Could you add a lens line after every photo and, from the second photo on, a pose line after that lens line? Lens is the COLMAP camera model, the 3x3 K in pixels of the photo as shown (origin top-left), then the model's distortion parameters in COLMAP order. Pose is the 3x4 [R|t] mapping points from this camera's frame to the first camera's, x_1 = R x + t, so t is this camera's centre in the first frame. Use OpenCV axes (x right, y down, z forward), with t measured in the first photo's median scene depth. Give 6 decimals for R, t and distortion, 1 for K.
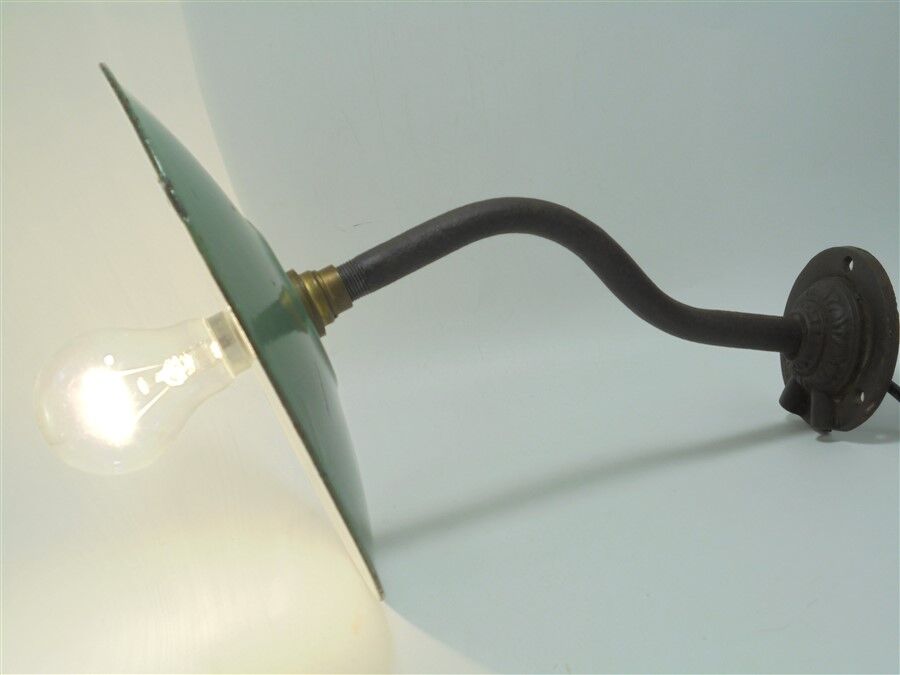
lens RADIAL K [[1346.3, 0, 451.3], [0, 1346.3, 335.3], [0, 0, 1]] dist [0.119595, 0.000000]
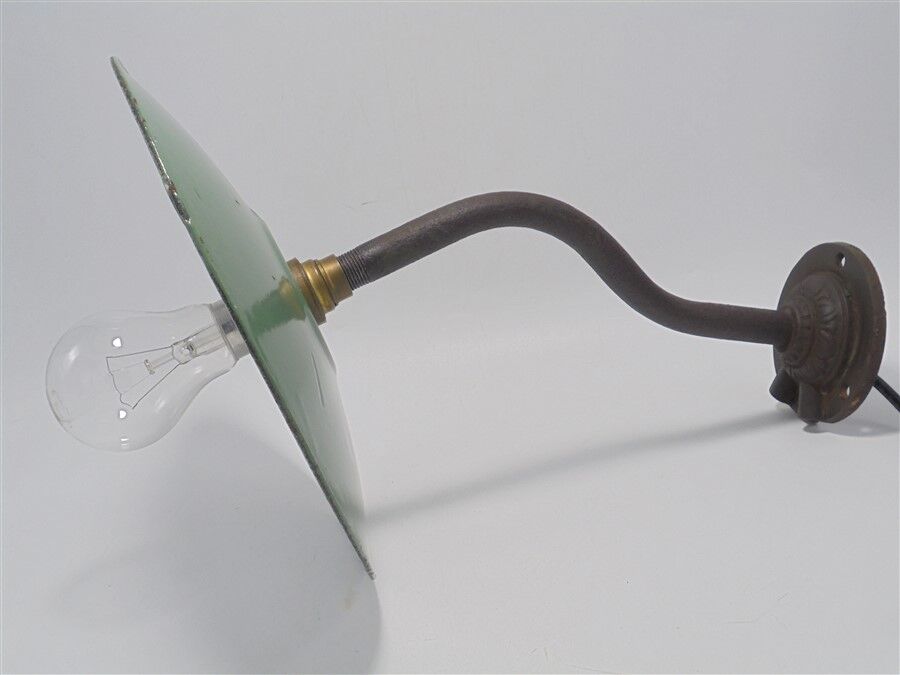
lens RADIAL K [[1346.3, 0, 453.9], [0, 1346.3, 334.8], [0, 0, 1]] dist [0.119595, 0.000000]
pose [[0.999565, 0.025243, -0.015233, 0.019882], [-0.024565, 0.998766, 0.043165, -0.035830], [0.016303, -0.042772, 0.998952, -0.029708]]
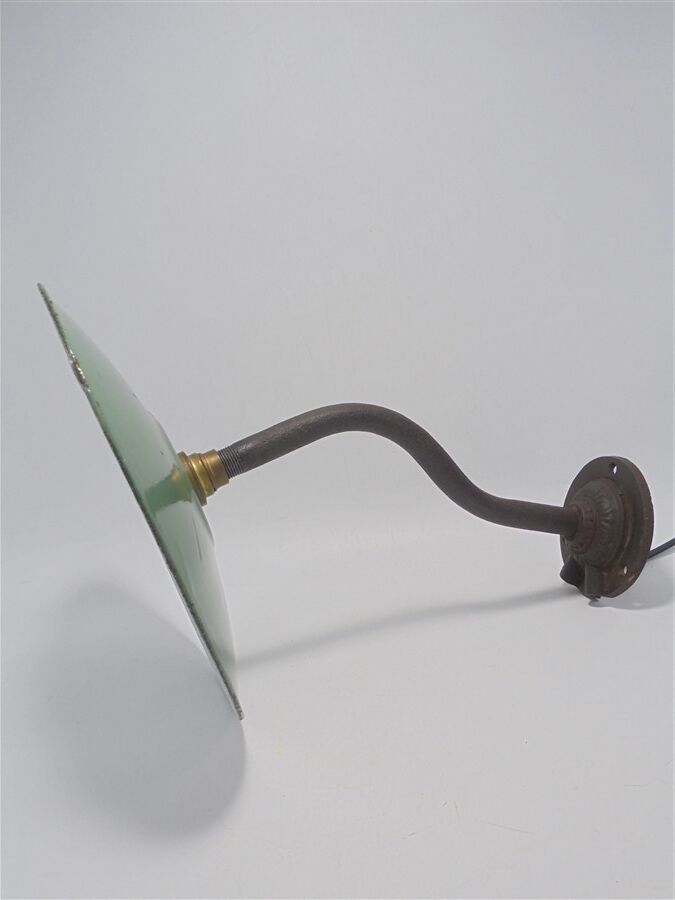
lens RADIAL K [[913.6, 0, 332.7], [0, 913.6, 455.7], [0, 0, 1]] dist [0.017039, 0.000000]
pose [[0.999541, 0.028989, 0.008746, 0.014984], [-0.027842, 0.993445, -0.110868, 0.043365], [-0.011902, 0.110573, 0.993797, 0.135456]]
